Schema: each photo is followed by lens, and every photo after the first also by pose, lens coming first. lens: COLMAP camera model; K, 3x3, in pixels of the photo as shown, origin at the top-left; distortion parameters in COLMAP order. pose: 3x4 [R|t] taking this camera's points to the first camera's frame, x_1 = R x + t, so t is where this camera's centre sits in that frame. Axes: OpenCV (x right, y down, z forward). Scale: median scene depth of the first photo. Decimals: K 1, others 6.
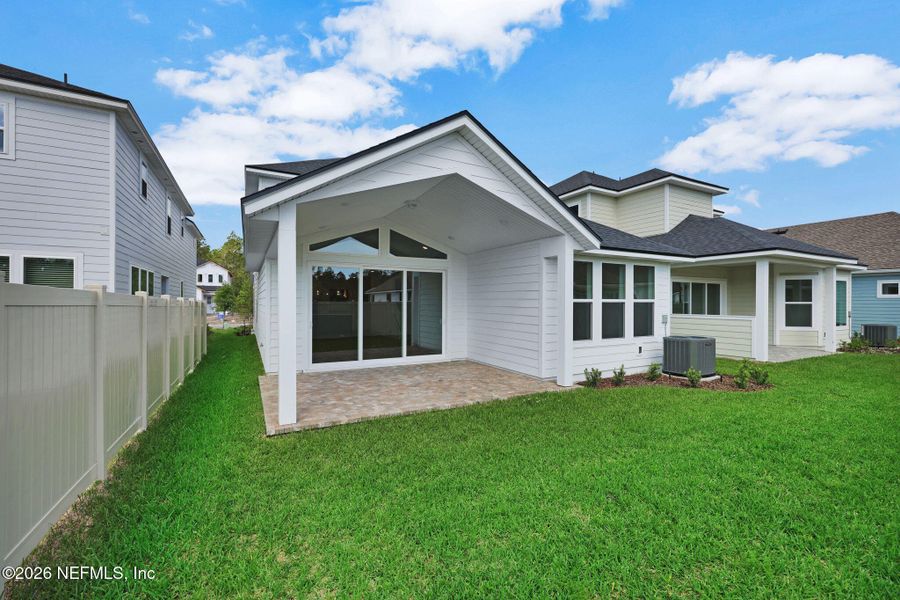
lens RADIAL K [[381.9, 0, 450.0], [0, 381.9, 300.0], [0, 0, 1]] dist [-0.018863, 0.000130]
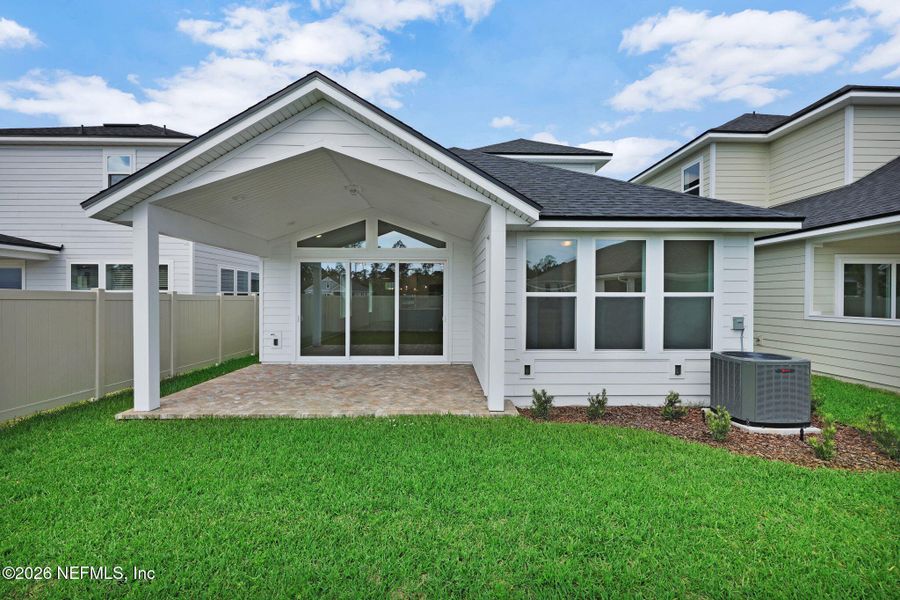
lens RADIAL K [[384.3, 0, 449.3], [0, 384.3, 300.9], [0, 0, 1]] dist [-0.009799, -0.000068]
pose [[0.890361, 0.003918, -0.455237, 0.451473], [0.003705, 0.999867, 0.015851, 0.000841], [0.455239, -0.015800, 0.890229, 0.238182]]
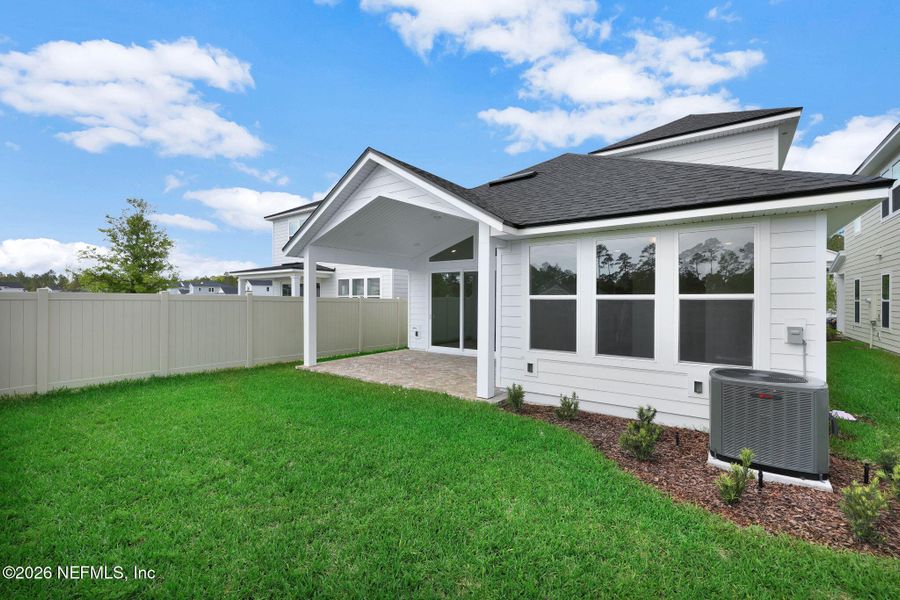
lens RADIAL K [[384.3, 0, 449.3], [0, 384.3, 300.9], [0, 0, 1]] dist [-0.009799, -0.000068]
pose [[0.434987, 0.000574, -0.900437, 0.841554], [0.005715, 0.999978, 0.003399, 0.003991], [0.900419, -0.006624, 0.434974, 0.443653]]
